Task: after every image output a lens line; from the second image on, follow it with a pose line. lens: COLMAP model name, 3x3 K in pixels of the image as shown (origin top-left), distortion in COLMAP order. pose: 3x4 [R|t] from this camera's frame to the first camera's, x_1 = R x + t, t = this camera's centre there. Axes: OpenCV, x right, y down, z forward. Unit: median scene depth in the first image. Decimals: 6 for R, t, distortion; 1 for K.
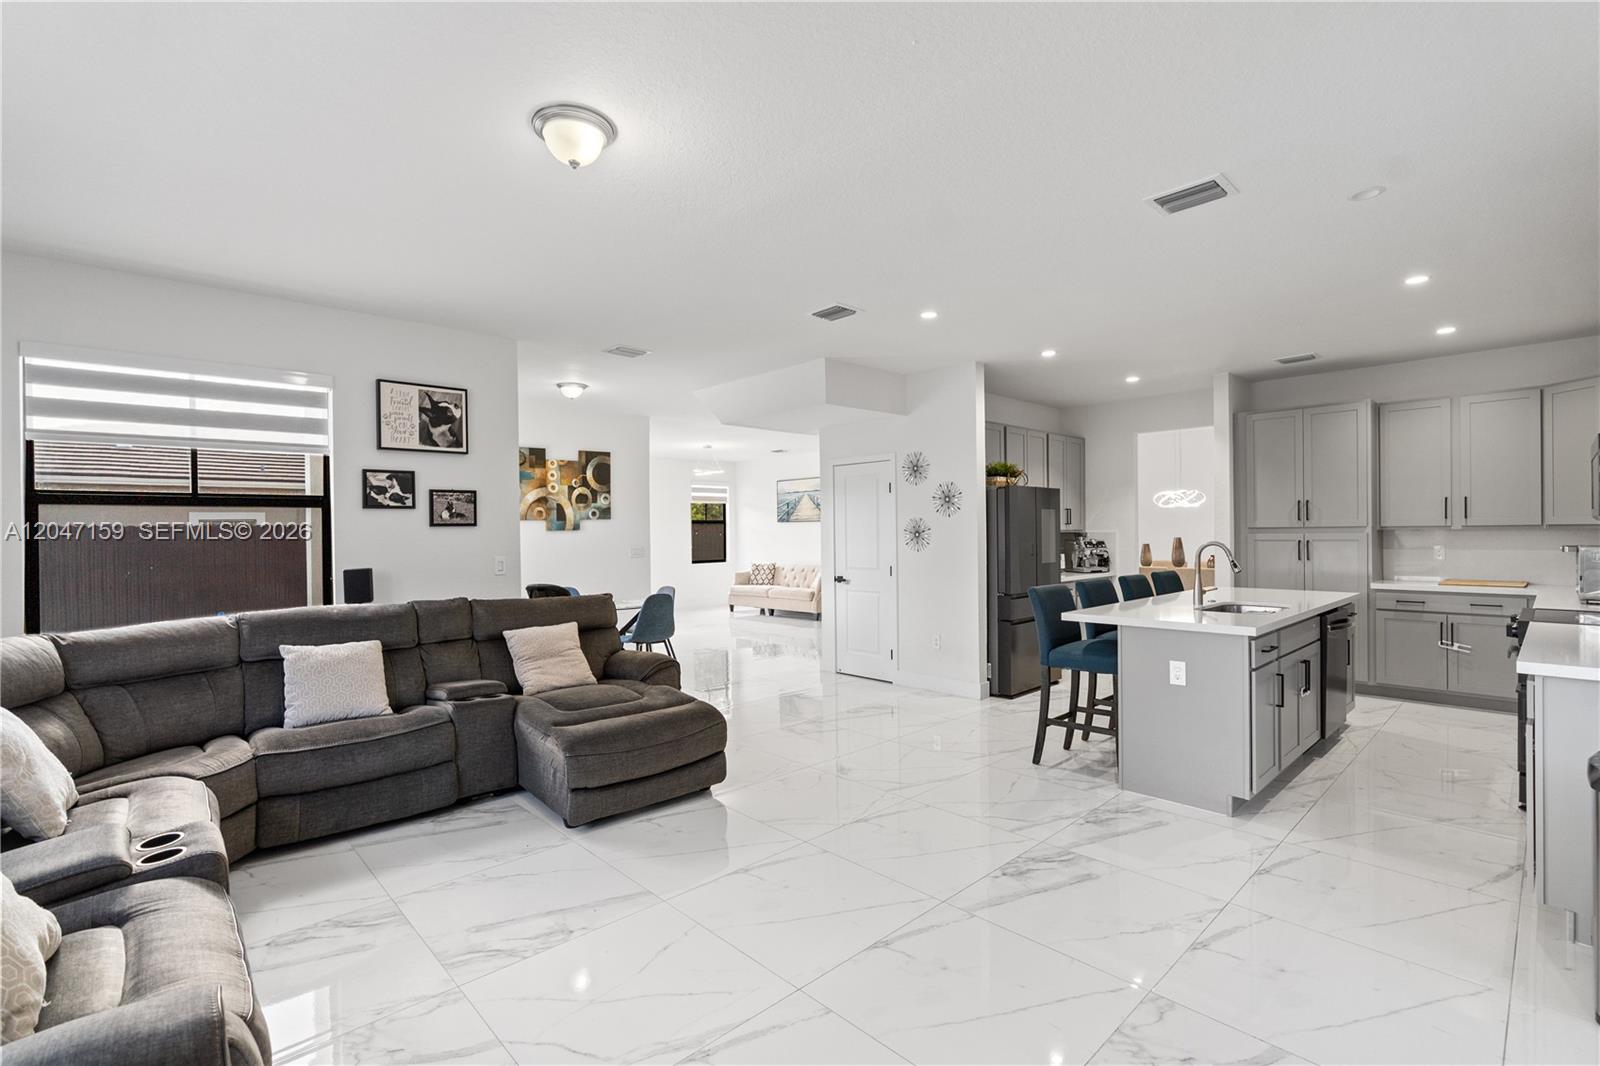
lens RADIAL K [[726.1, 0, 800.0], [0, 726.1, 533.0], [0, 0, 1]] dist [-0.002918, -0.000122]
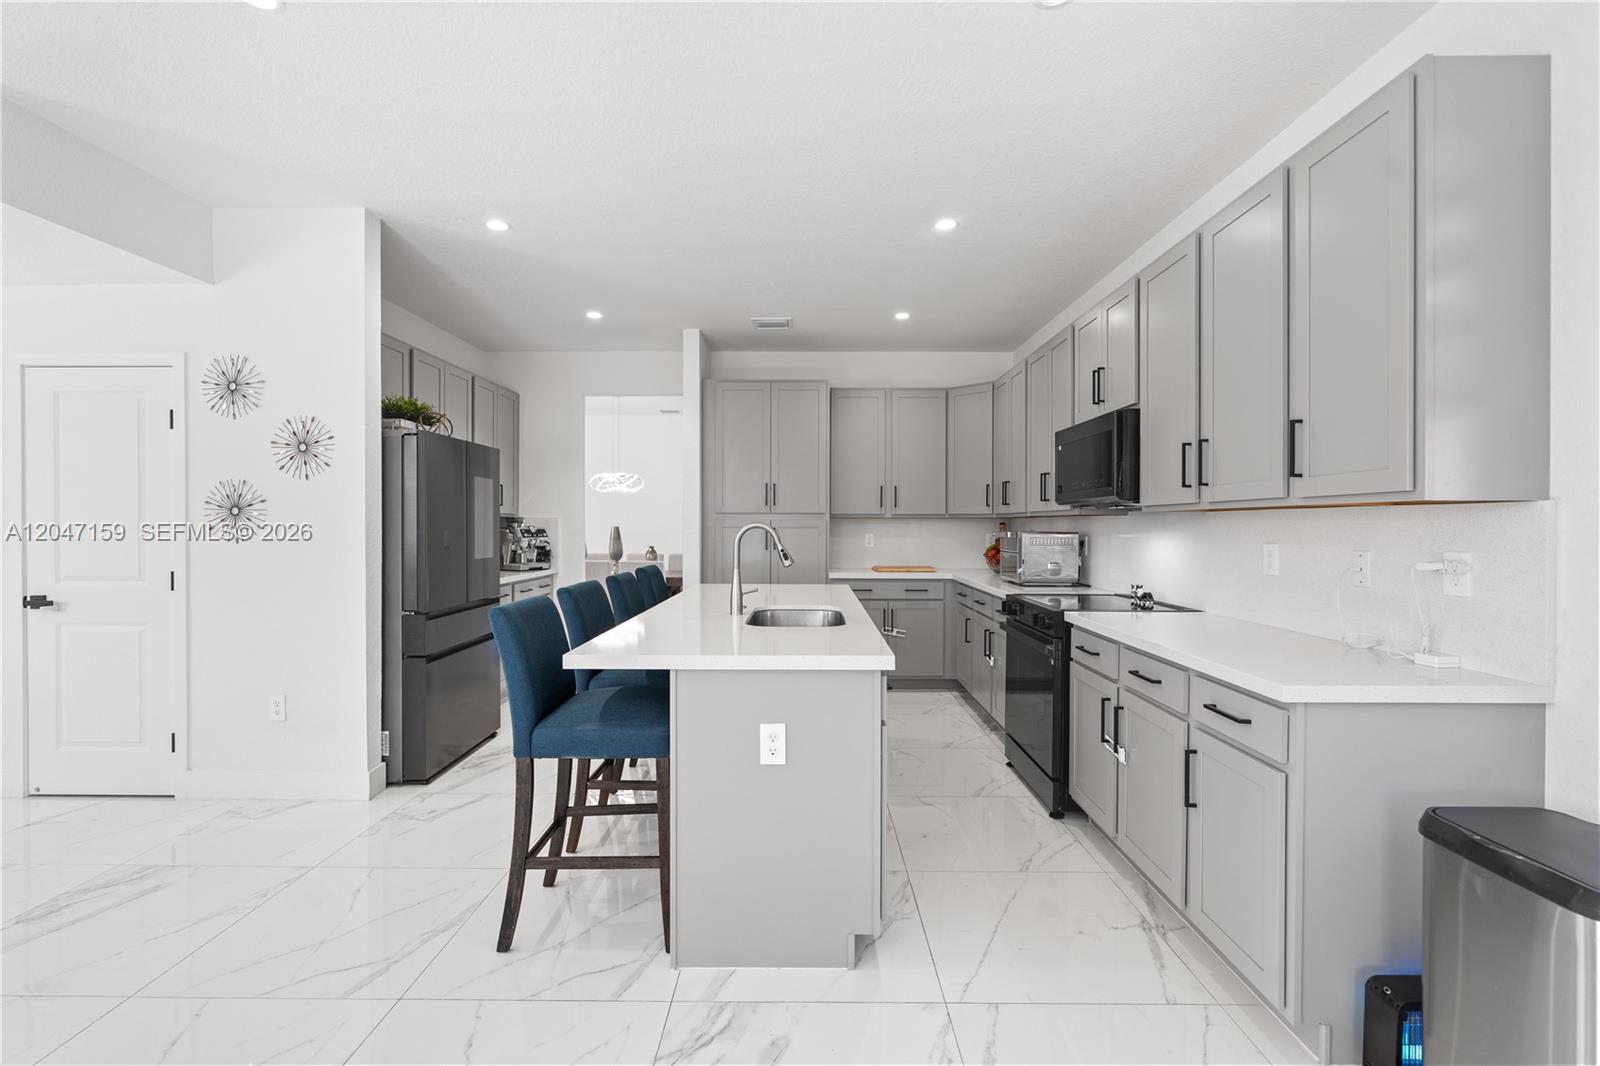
lens RADIAL K [[718.7, 0, 800.0], [0, 718.7, 533.0], [0, 0, 1]] dist [-0.005713, 0.000922]
pose [[0.694277, 0.004647, 0.719693, 0.072068], [-0.009310, 0.999953, 0.002525, 0.013897], [-0.719648, -0.008453, 0.694287, 0.343111]]
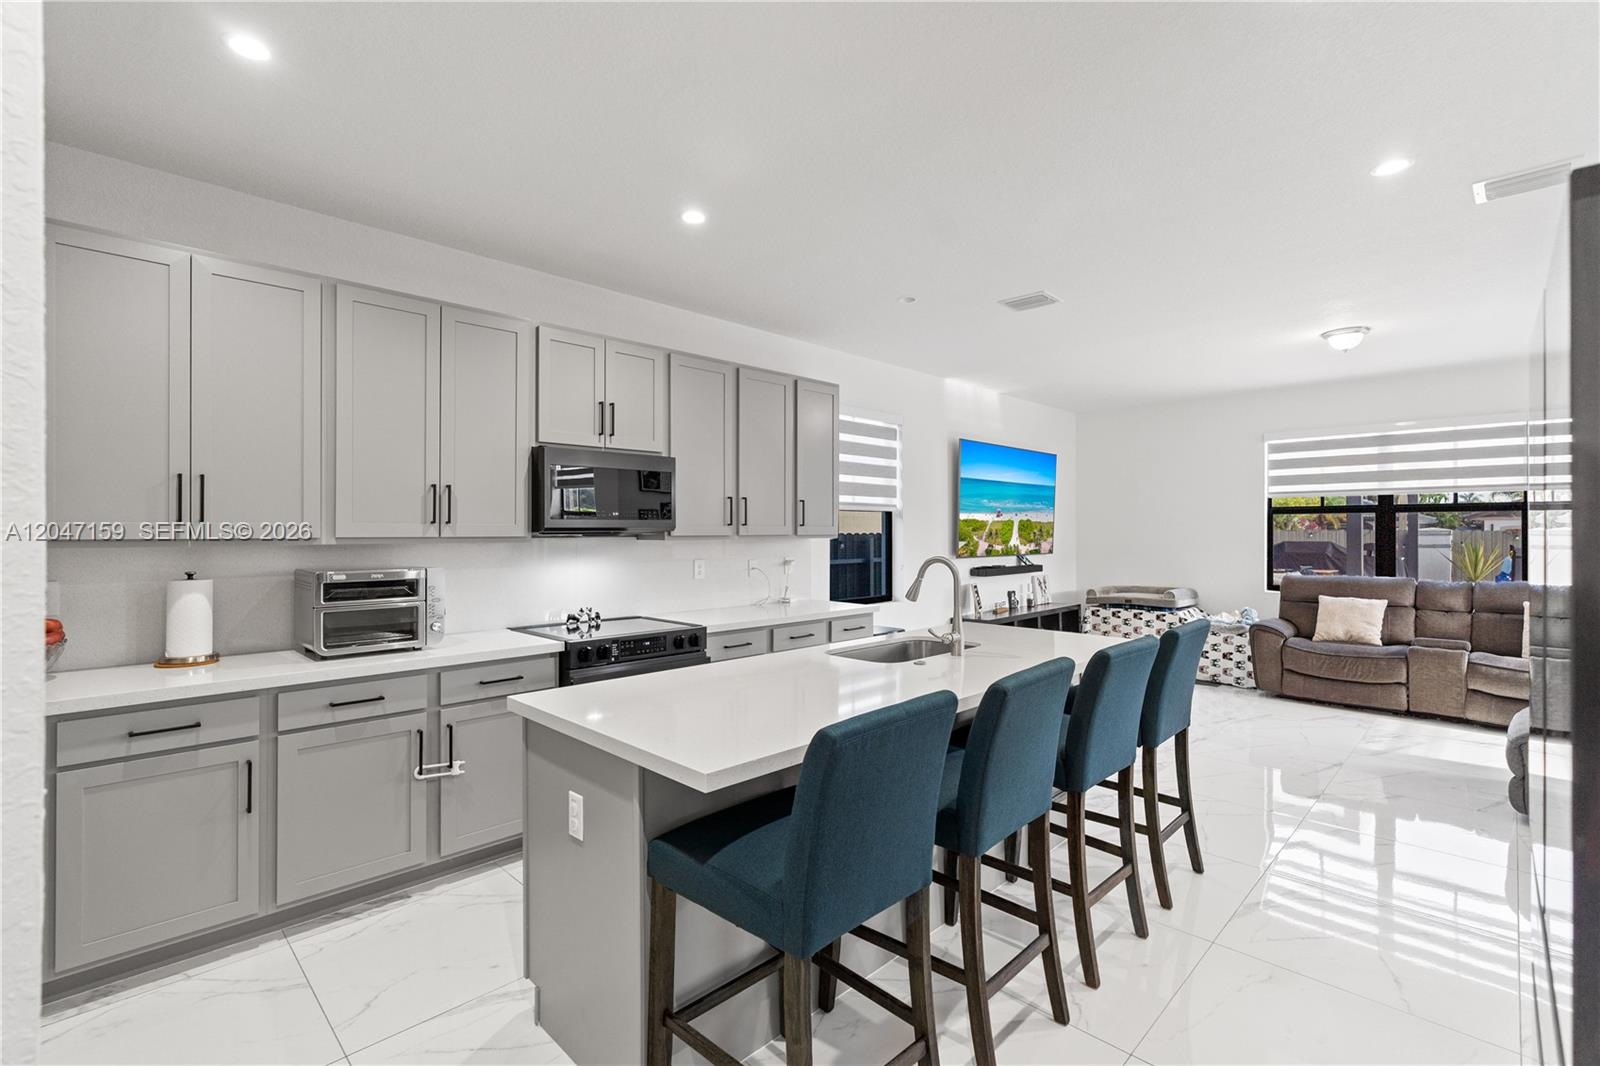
lens RADIAL K [[718.7, 0, 800.0], [0, 718.7, 533.0], [0, 0, 1]] dist [-0.005713, 0.000922]
pose [[-0.999556, 0.019747, -0.022318, 0.496404], [0.019820, 0.999799, -0.003071, -0.004234], [0.022253, -0.003512, -0.999746, 1.149630]]
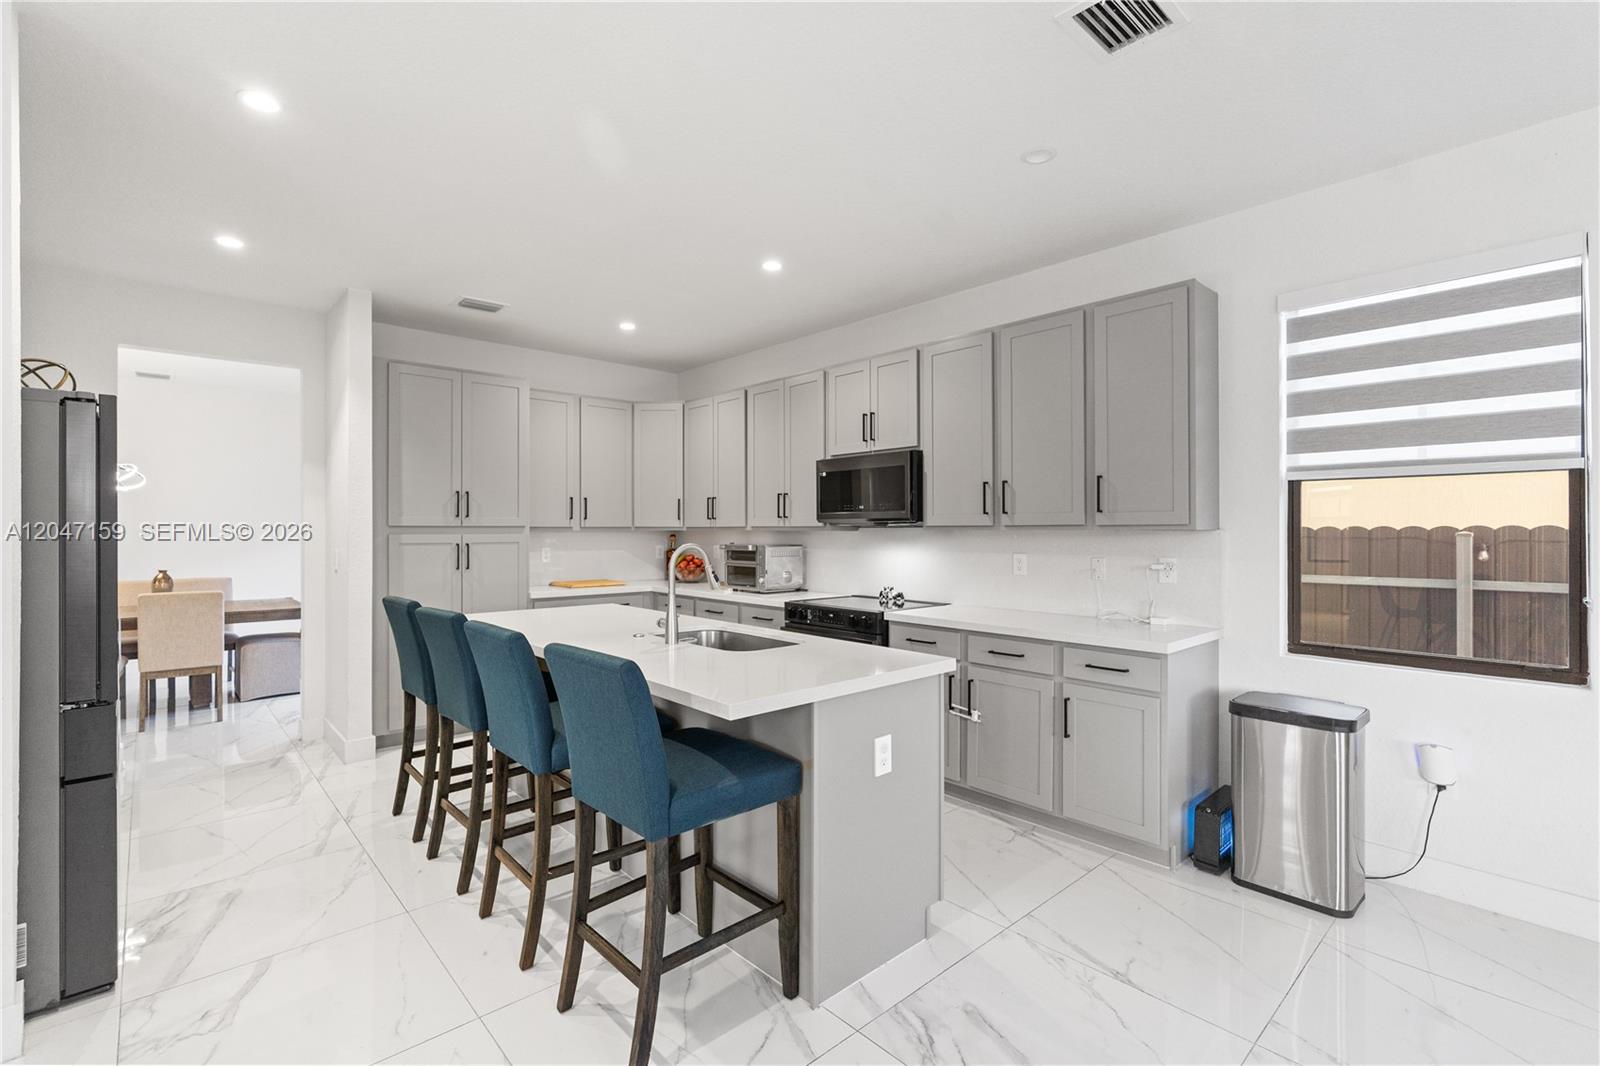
lens RADIAL K [[718.7, 0, 800.0], [0, 718.7, 533.0], [0, 0, 1]] dist [-0.005713, 0.000922]
pose [[0.023899, 0.006553, 0.999693, -0.054338], [0.001906, 0.999976, -0.006600, 0.004650], [-0.999713, 0.002063, 0.023886, 0.614459]]
